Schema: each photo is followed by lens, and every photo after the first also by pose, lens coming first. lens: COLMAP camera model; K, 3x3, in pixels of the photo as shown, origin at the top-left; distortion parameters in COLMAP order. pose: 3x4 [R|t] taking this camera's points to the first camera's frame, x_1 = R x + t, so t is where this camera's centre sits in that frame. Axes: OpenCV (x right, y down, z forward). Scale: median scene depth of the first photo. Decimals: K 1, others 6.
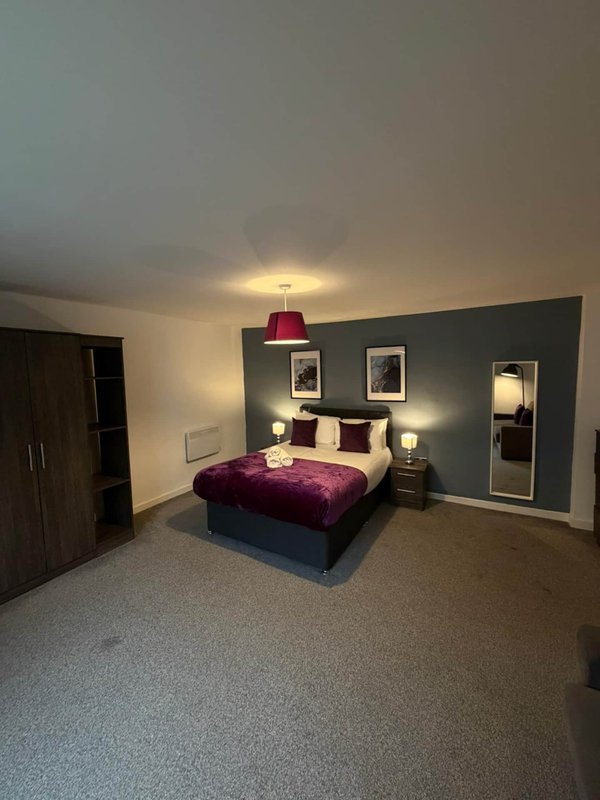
lens RADIAL K [[320.4, 0, 299.3], [0, 320.4, 399.1], [0, 0, 1]] dist [0.000055, 0.000895]
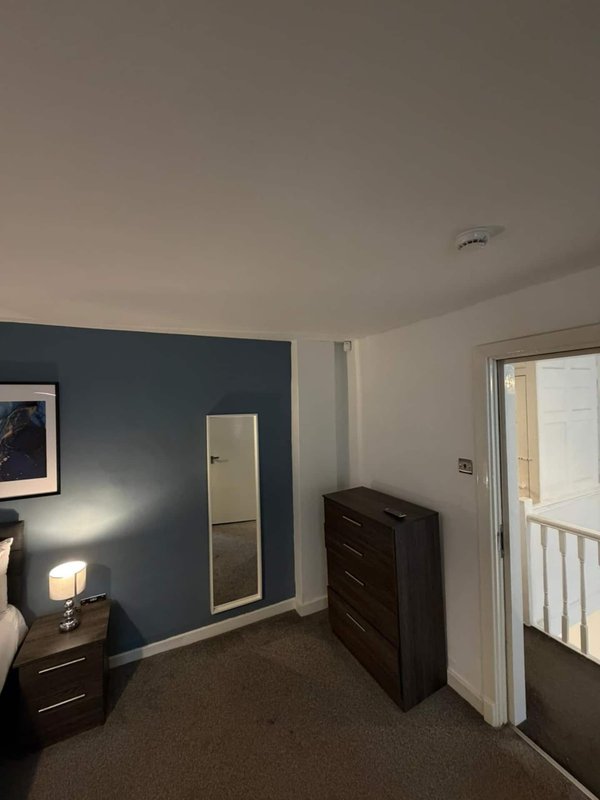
lens RADIAL K [[320.4, 0, 300.0], [0, 320.4, 399.1], [0, 0, 1]] dist [0.000055, 0.000895]
pose [[0.568471, 0.025912, 0.822295, 0.134008], [0.082028, 0.992738, -0.087991, -0.067126], [-0.818604, 0.117471, 0.562217, 0.401723]]
